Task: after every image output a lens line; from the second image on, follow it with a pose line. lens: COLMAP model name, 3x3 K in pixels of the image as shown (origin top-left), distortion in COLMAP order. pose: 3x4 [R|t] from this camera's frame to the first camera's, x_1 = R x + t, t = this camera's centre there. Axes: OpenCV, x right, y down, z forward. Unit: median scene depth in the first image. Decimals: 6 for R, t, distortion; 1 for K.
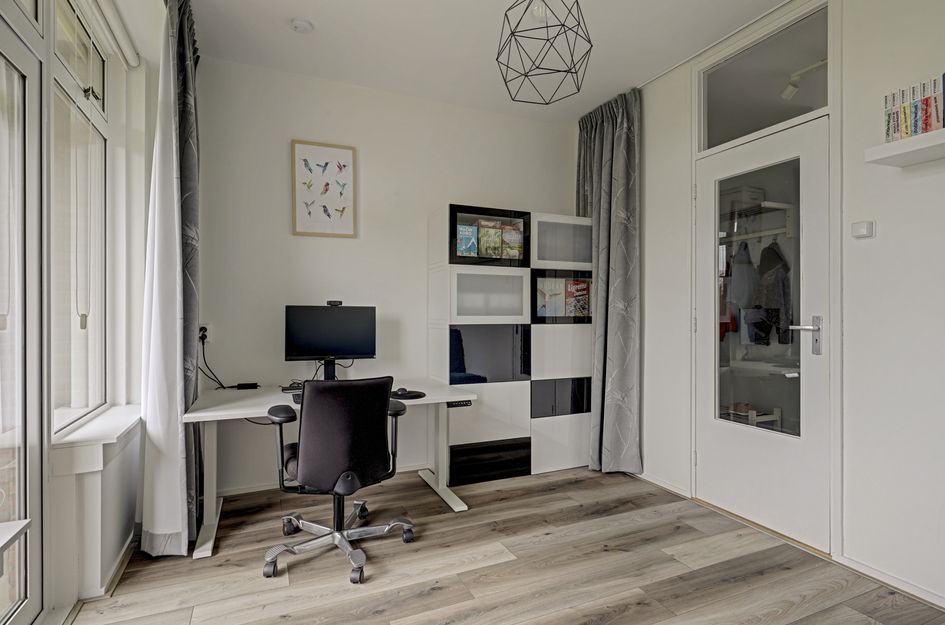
lens RADIAL K [[479.6, 0, 472.5], [0, 479.6, 312.5], [0, 0, 1]] dist [-0.001478, -0.000330]
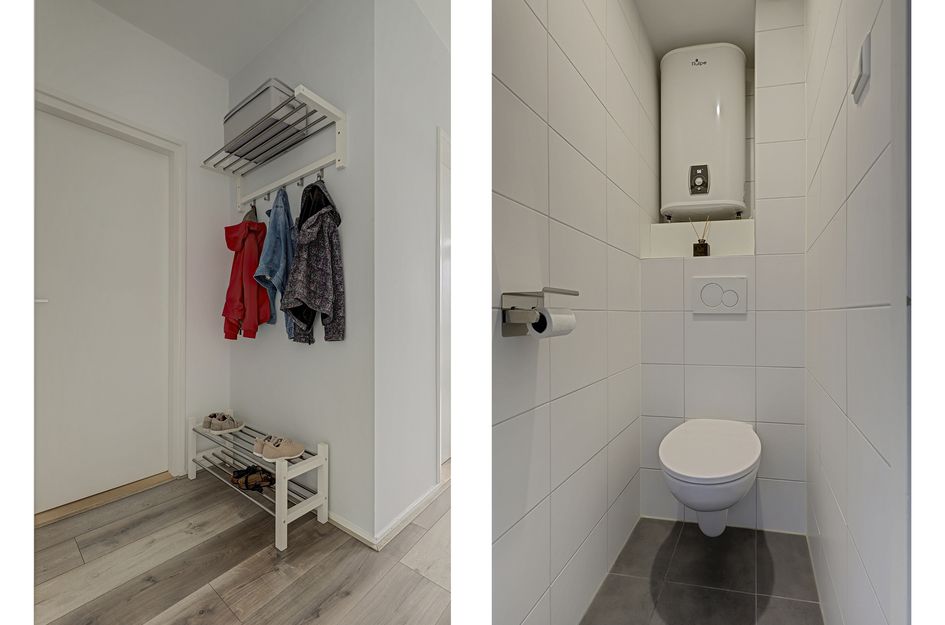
lens RADIAL K [[479.6, 0, 472.5], [0, 479.6, 312.5], [0, 0, 1]] dist [-0.001478, -0.000330]
pose [[0.673824, -0.004196, 0.738880, 0.298062], [-0.002044, 0.999969, 0.007543, 0.023441], [-0.738889, -0.006593, 0.673794, 0.425541]]
